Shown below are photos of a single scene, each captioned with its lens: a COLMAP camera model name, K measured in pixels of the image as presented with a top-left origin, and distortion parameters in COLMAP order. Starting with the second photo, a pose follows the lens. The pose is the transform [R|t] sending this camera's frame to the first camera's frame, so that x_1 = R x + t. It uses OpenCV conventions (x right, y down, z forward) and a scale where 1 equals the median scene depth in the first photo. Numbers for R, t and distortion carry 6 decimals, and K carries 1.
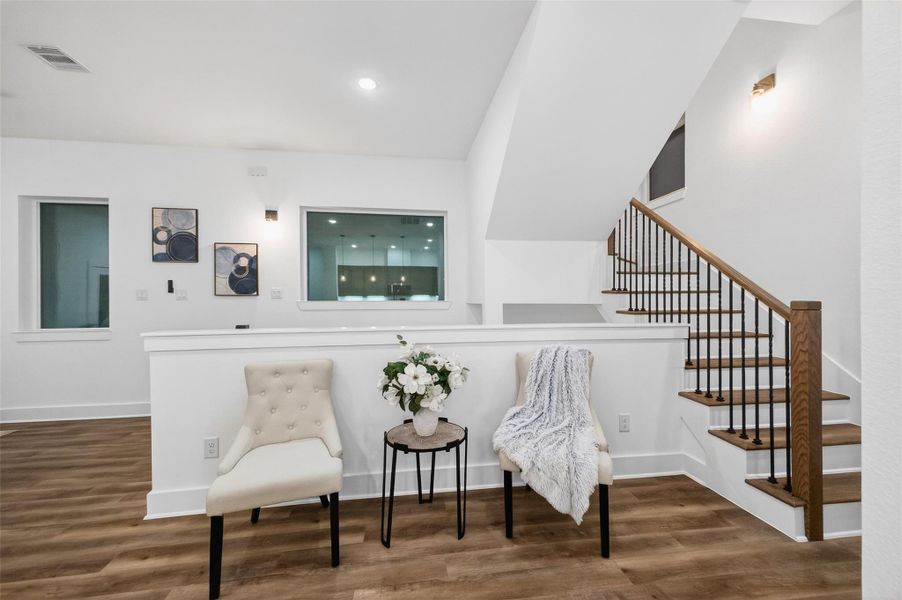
lens RADIAL K [[363.1, 0, 452.6], [0, 363.1, 296.8], [0, 0, 1]] dist [0.011514, -0.000317]
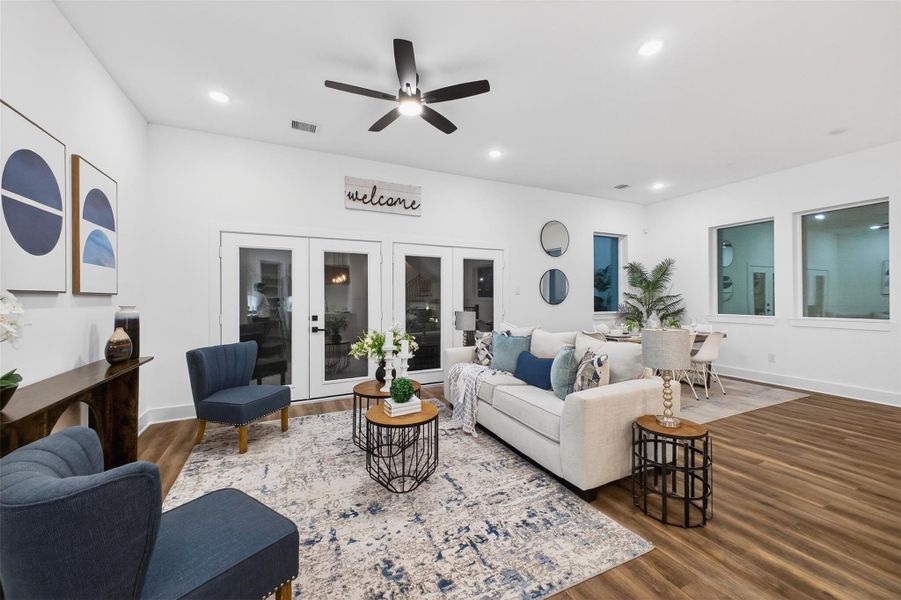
lens RADIAL K [[362.7, 0, 452.1], [0, 362.7, 296.8], [0, 0, 1]] dist [0.011514, -0.000317]
pose [[0.299568, 0.000219, -0.954075, -0.318522], [0.012528, 0.999913, 0.004163, -0.001738], [0.953993, -0.013200, 0.299539, -0.518582]]
